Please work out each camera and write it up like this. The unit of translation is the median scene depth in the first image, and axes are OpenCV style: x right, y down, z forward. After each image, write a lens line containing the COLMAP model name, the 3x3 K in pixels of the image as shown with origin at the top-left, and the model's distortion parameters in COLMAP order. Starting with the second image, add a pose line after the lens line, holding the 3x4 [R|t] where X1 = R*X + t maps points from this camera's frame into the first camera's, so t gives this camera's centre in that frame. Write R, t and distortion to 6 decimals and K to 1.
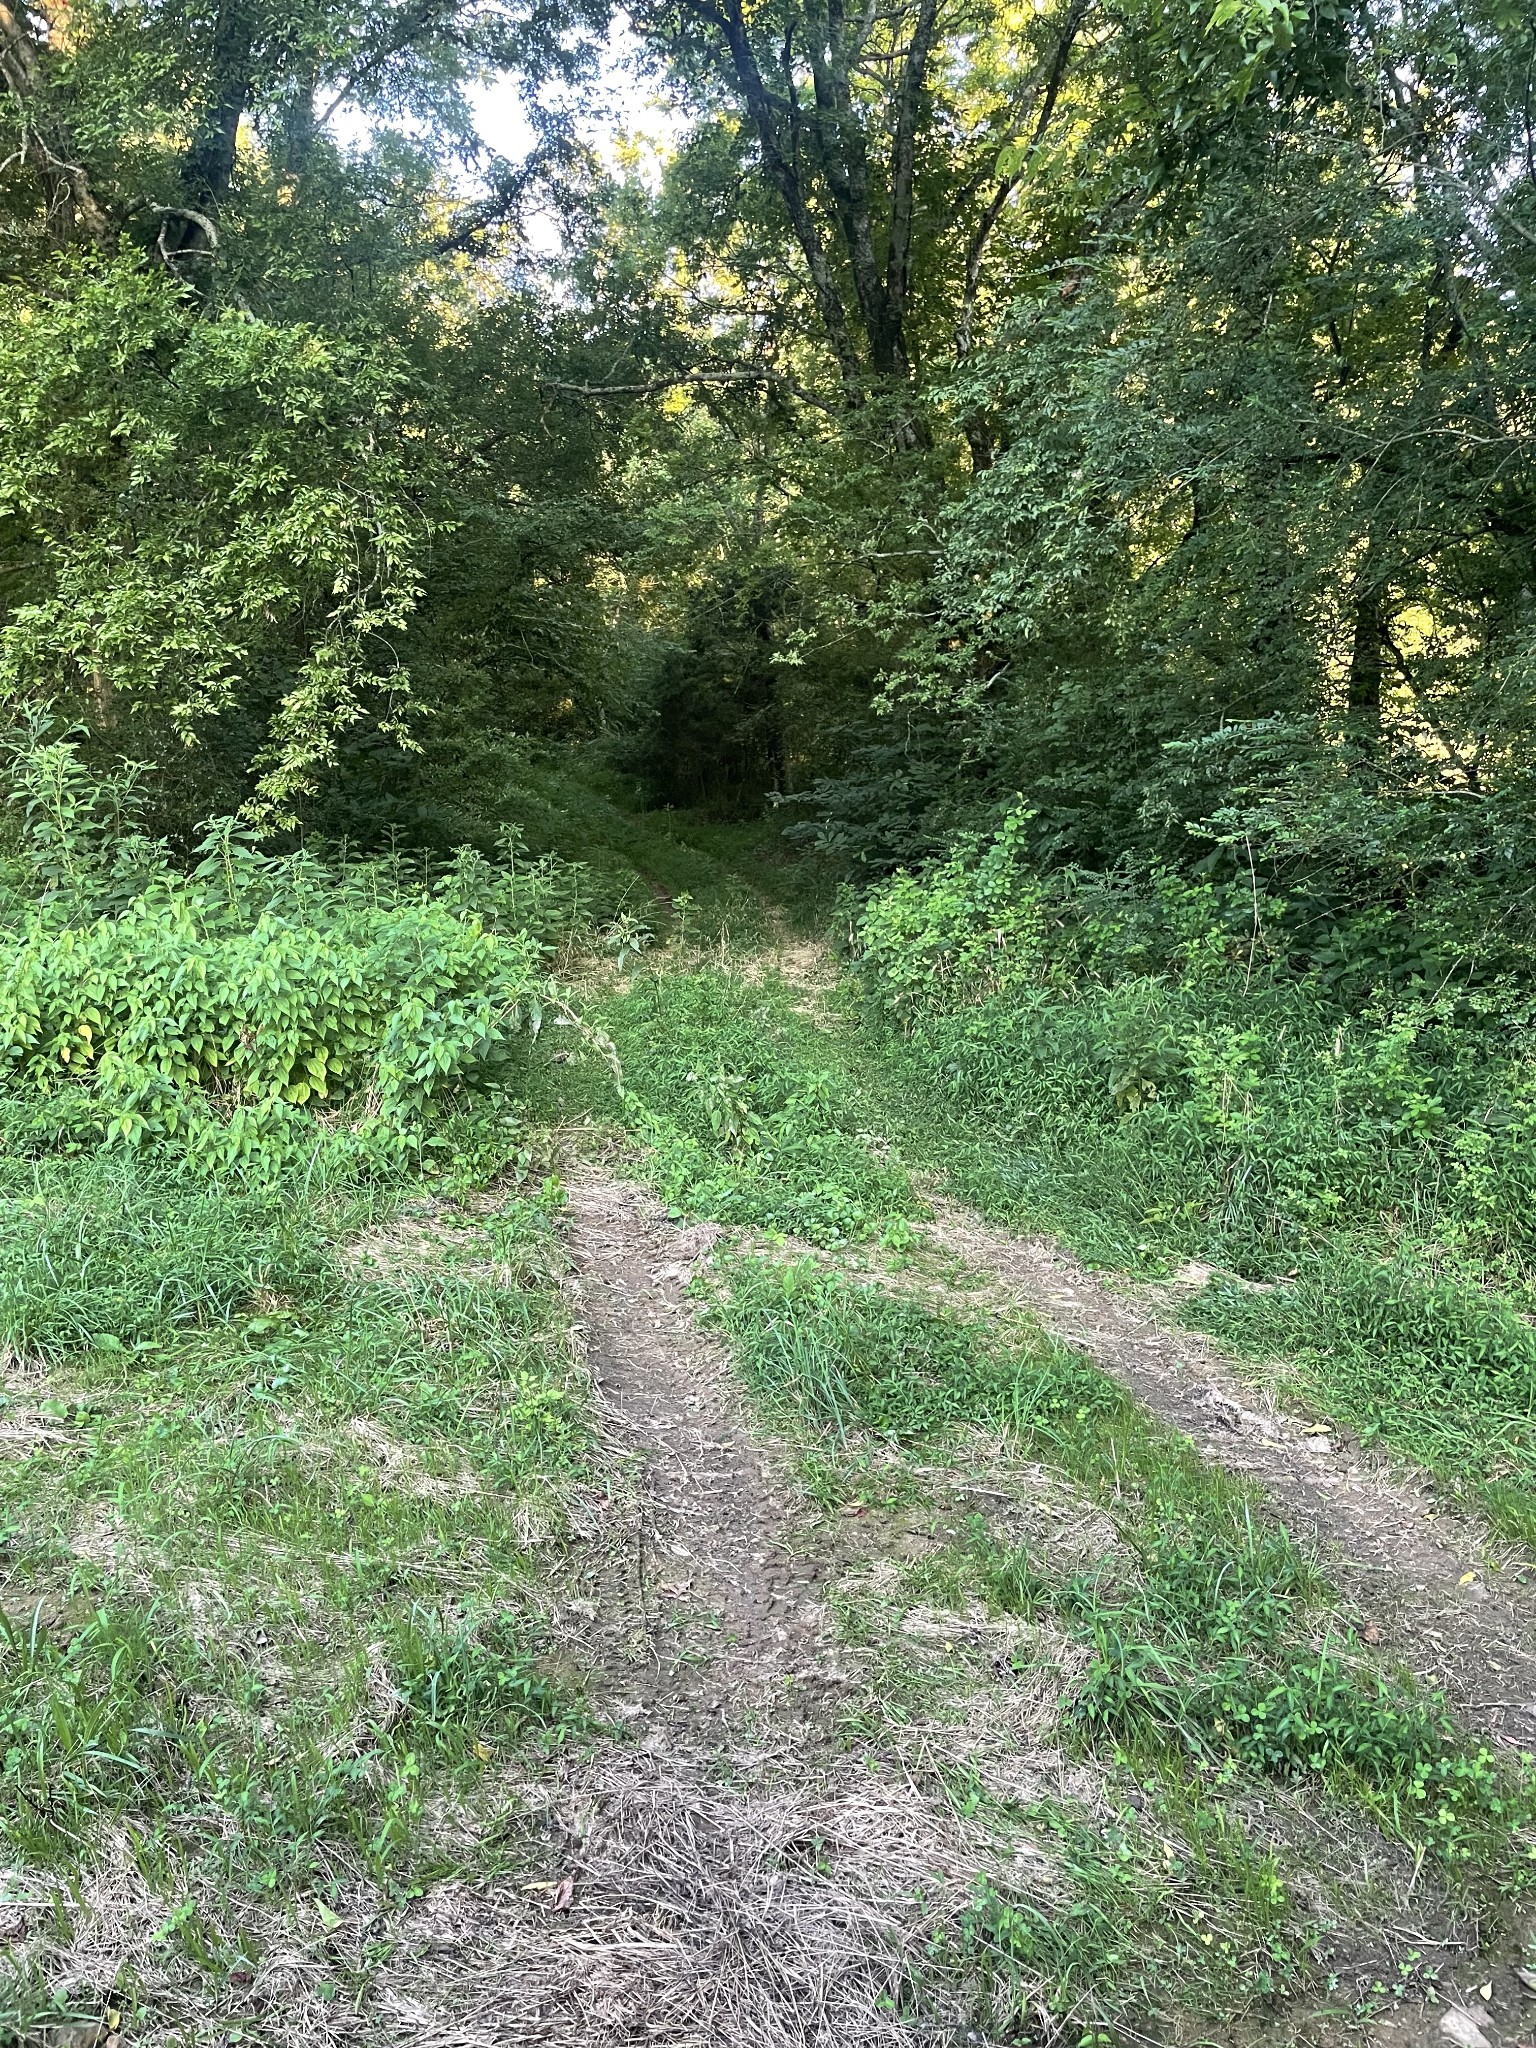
lens RADIAL K [[1556.1, 0, 762.6], [0, 1556.1, 1025.4], [0, 0, 1]] dist [0.005657, -0.008935]
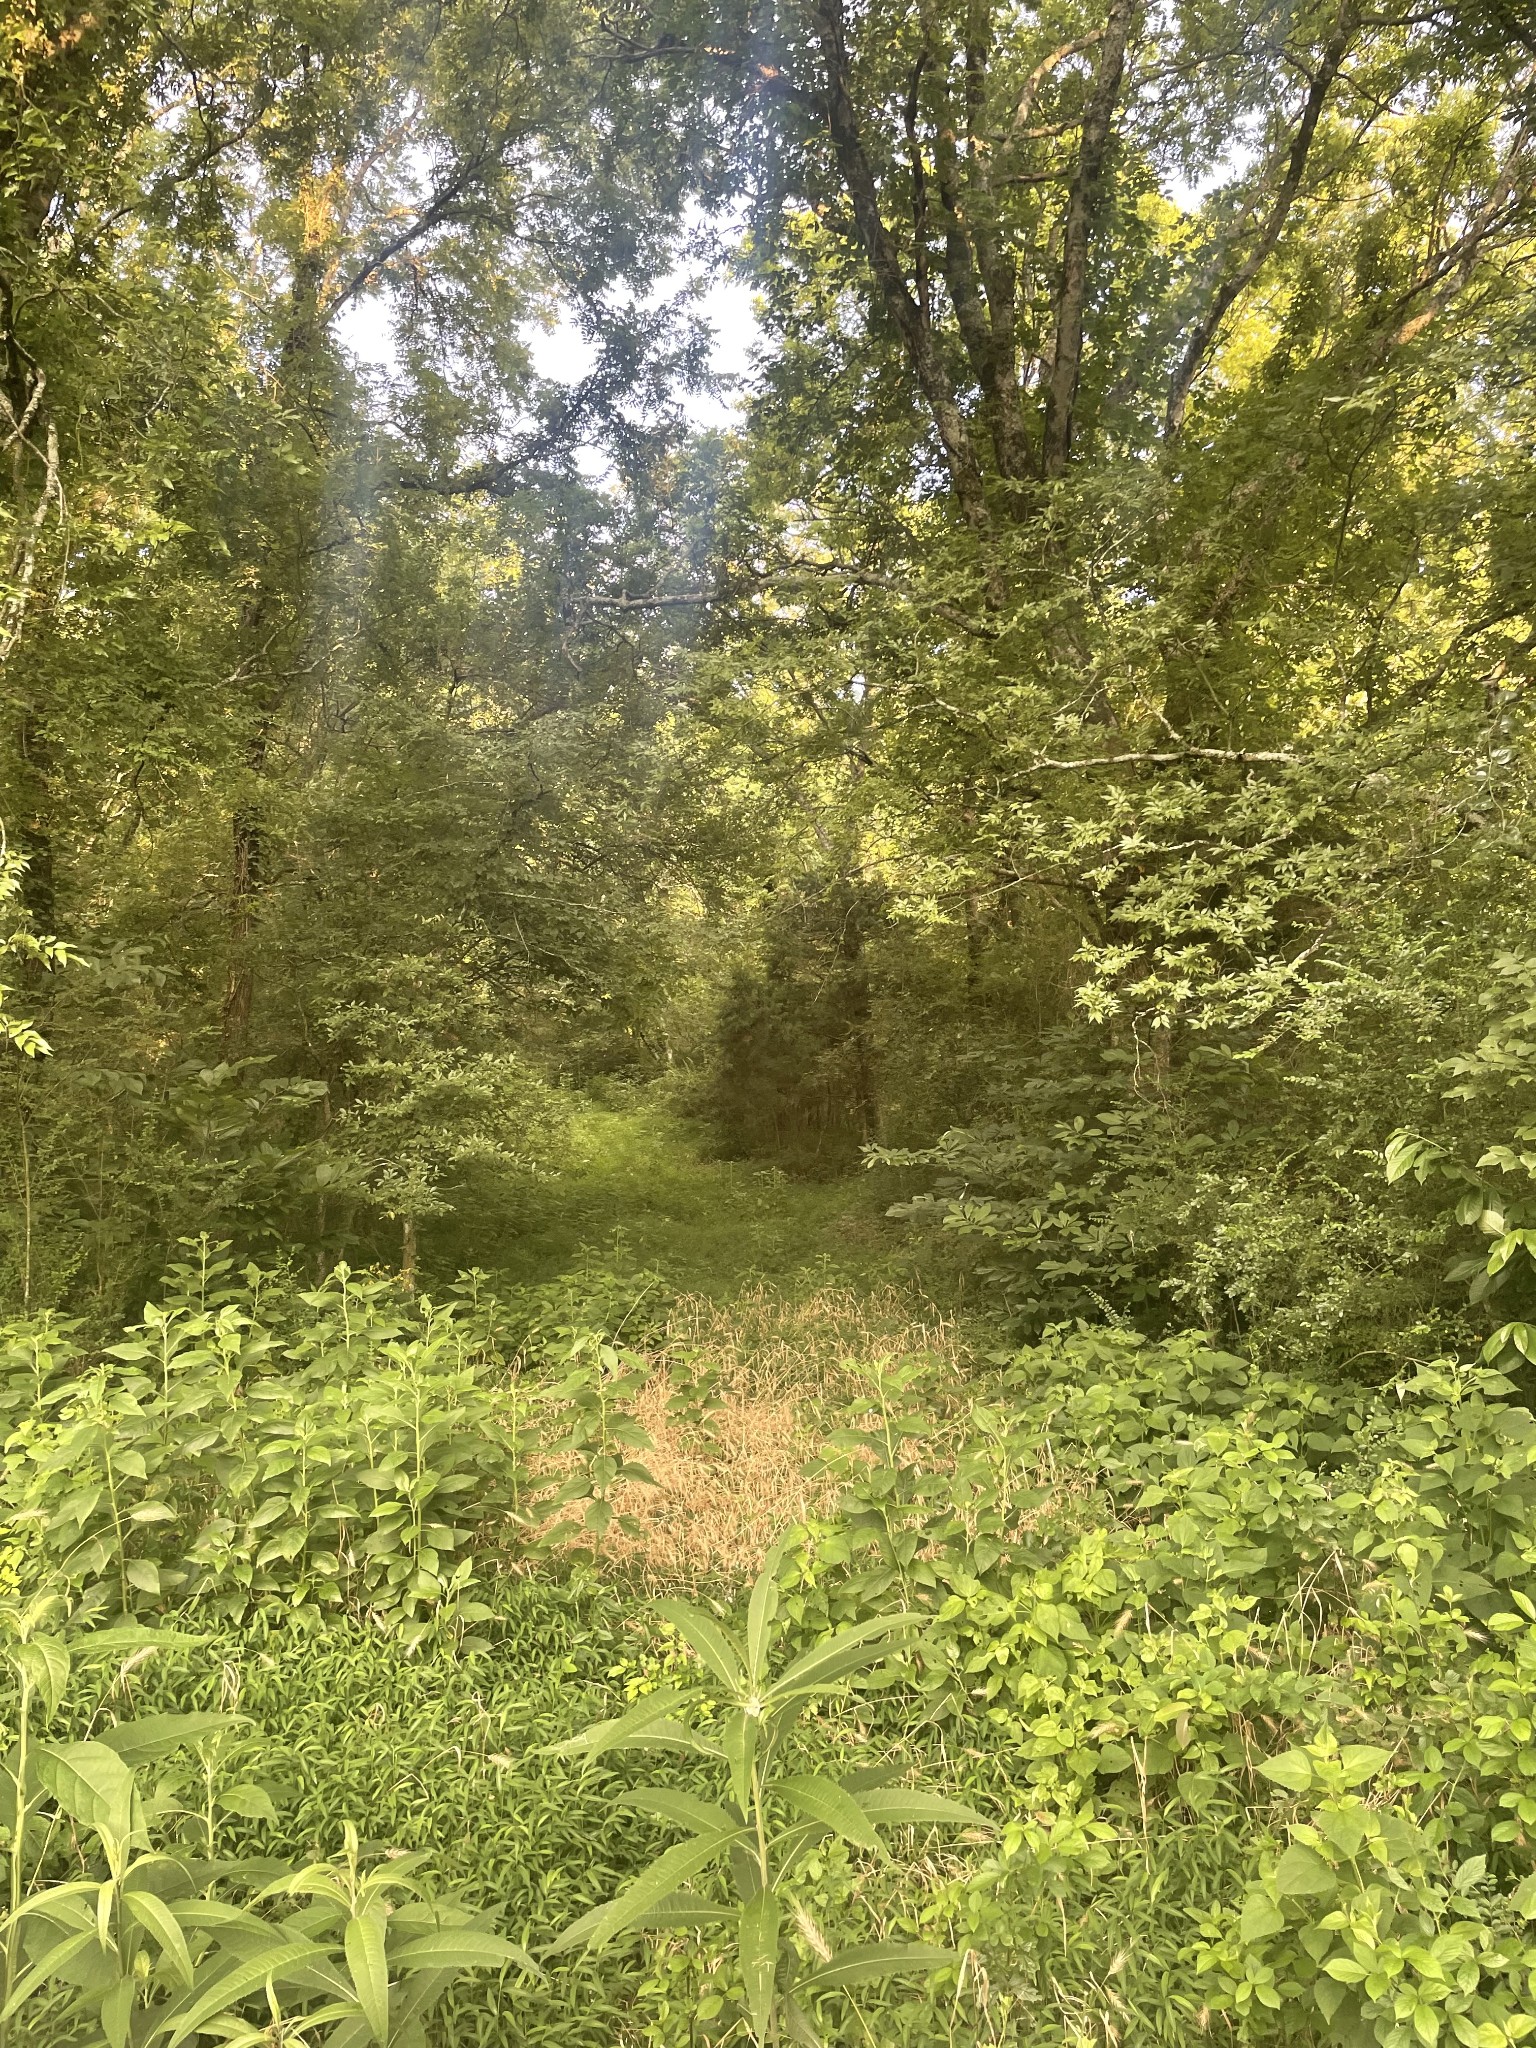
lens RADIAL K [[1556.1, 0, 765.4], [0, 1556.1, 1023.9], [0, 0, 1]] dist [0.005657, -0.008935]
pose [[0.998383, 0.014941, -0.054852, -0.005751], [-0.026690, 0.975092, -0.220189, -0.059098], [0.050196, 0.221297, 0.973914, 0.361785]]
